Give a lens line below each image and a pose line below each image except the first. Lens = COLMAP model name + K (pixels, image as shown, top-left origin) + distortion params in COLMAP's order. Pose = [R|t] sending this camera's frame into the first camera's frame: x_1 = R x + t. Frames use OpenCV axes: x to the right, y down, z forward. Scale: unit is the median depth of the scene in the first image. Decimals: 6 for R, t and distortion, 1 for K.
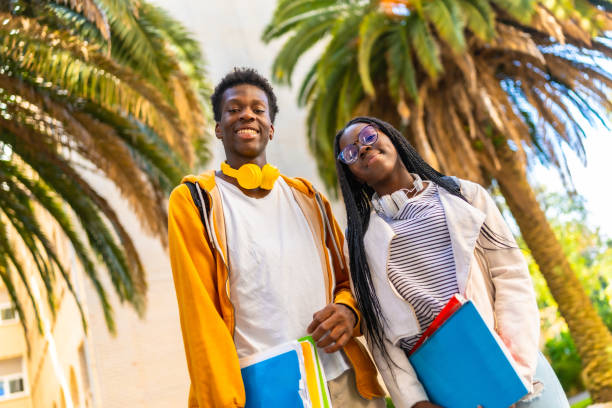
lens RADIAL K [[579.2, 0, 306.0], [0, 579.2, 204.0], [0, 0, 1]] dist [0.171860, -0.458232]
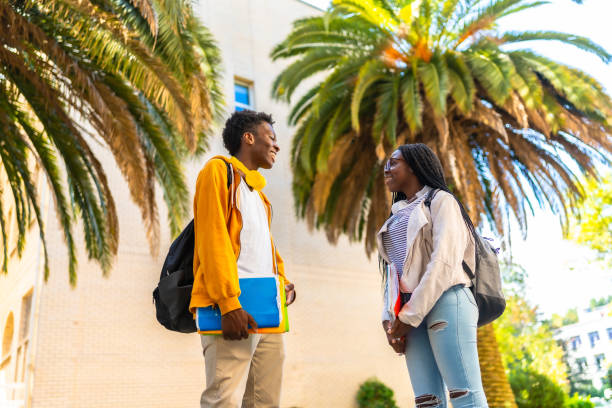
lens RADIAL K [[579.2, 0, 306.0], [0, 579.2, 204.0], [0, 0, 1]] dist [0.171860, -0.458232]
pose [[0.968836, 0.241720, 0.054118, -0.006854], [-0.239865, 0.970039, -0.038584, 0.014262], [-0.061823, 0.024400, 0.997789, -0.105561]]
